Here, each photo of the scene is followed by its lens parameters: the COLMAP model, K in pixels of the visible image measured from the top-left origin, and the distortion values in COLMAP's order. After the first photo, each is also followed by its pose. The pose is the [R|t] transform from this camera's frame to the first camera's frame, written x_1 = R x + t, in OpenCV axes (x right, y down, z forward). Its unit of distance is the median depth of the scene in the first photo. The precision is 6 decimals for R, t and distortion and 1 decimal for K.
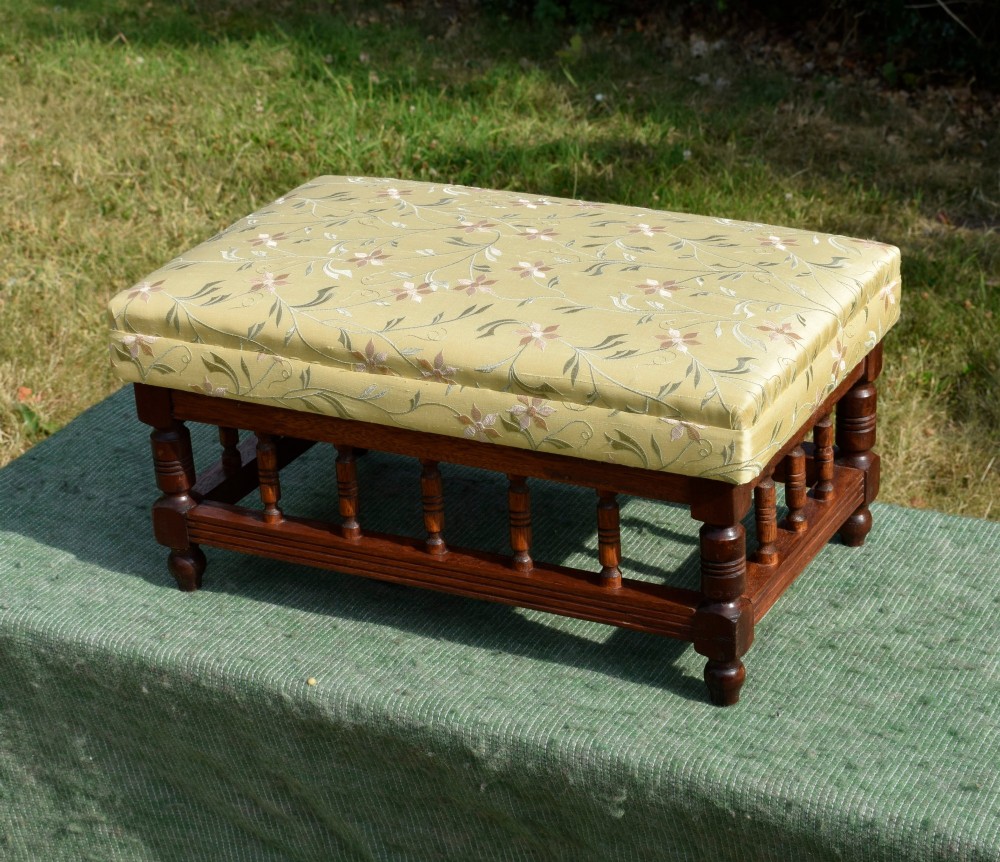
lens RADIAL K [[2364.7, 0, 492.9], [0, 2364.7, 439.3], [0, 0, 1]] dist [-0.015448, 0.000000]
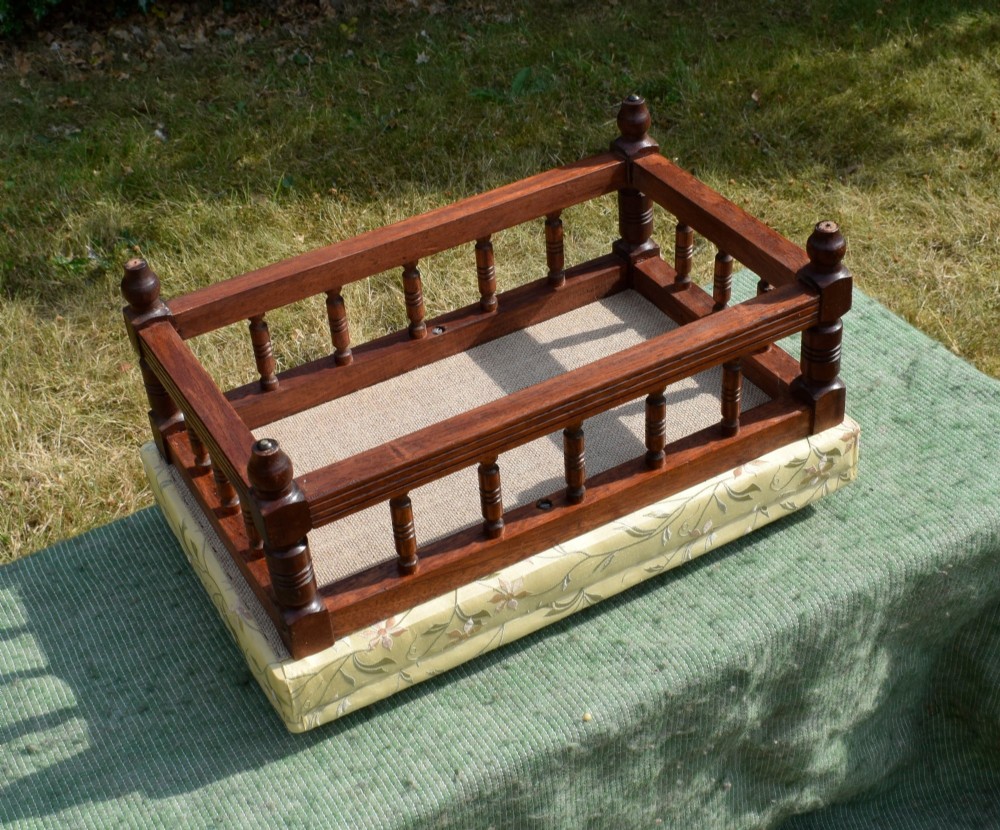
lens RADIAL K [[1531.9, 0, 450.5], [0, 1531.9, 420.0], [0, 0, 1]] dist [-0.033591, 0.000000]
pose [[0.571913, -0.502086, 0.648710, -0.469721], [0.406533, 0.860342, 0.307478, -0.231509], [-0.712493, 0.087872, 0.696156, 0.571435]]
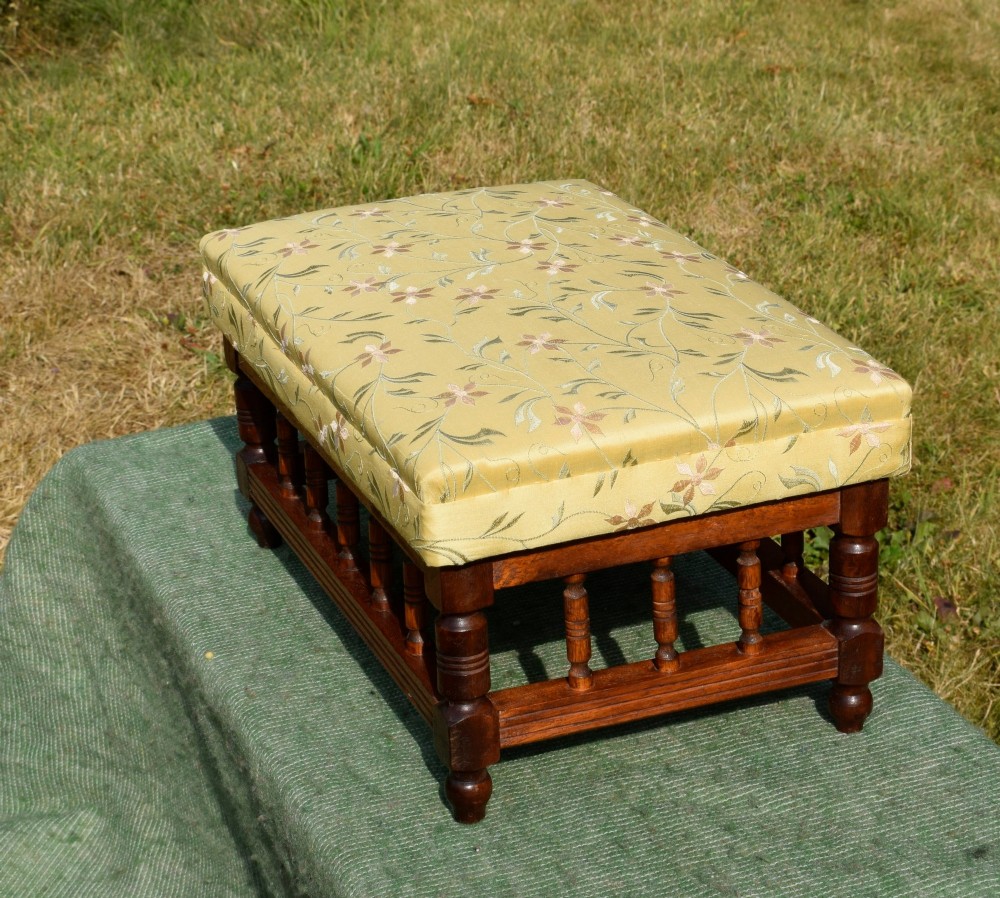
lens RADIAL K [[2437.1, 0, 526.1], [0, 2437.1, 463.8], [0, 0, 1]] dist [-0.013888, 0.000000]
pose [[0.753647, 0.270909, -0.598853, 0.594856], [-0.274672, 0.957548, 0.087505, -0.094998], [0.597137, 0.098540, 0.796064, 0.273993]]
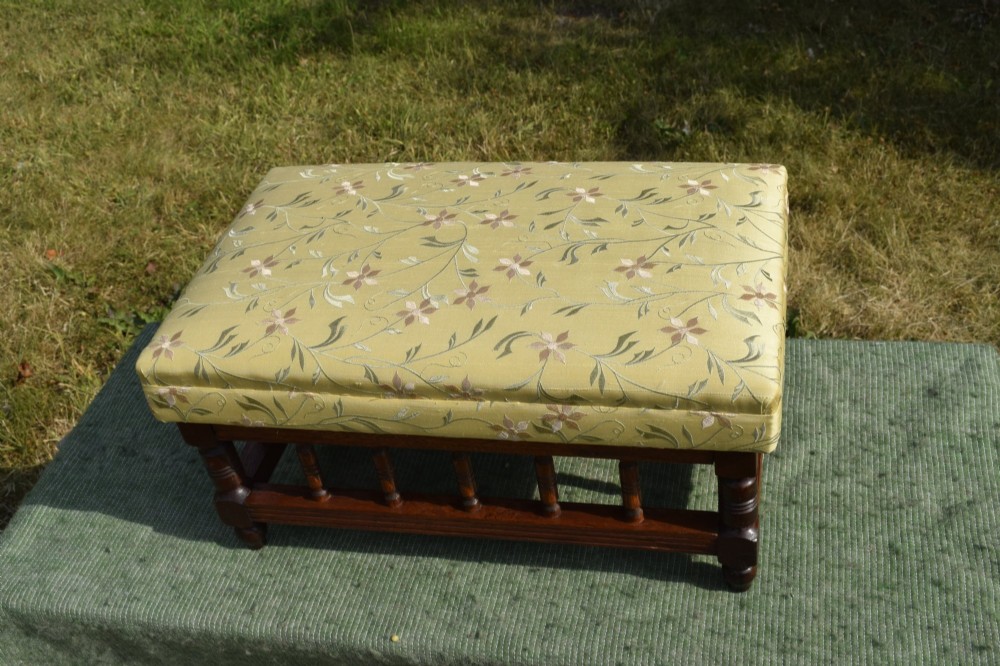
lens RADIAL K [[1118.6, 0, 502.3], [0, 1118.6, 338.9], [0, 0, 1]] dist [-0.028244, 0.000000]
pose [[0.963065, -0.222694, 0.151371, -0.075626], [0.184838, 0.955533, 0.229766, -0.159294], [-0.195807, -0.193300, 0.961402, 0.477738]]
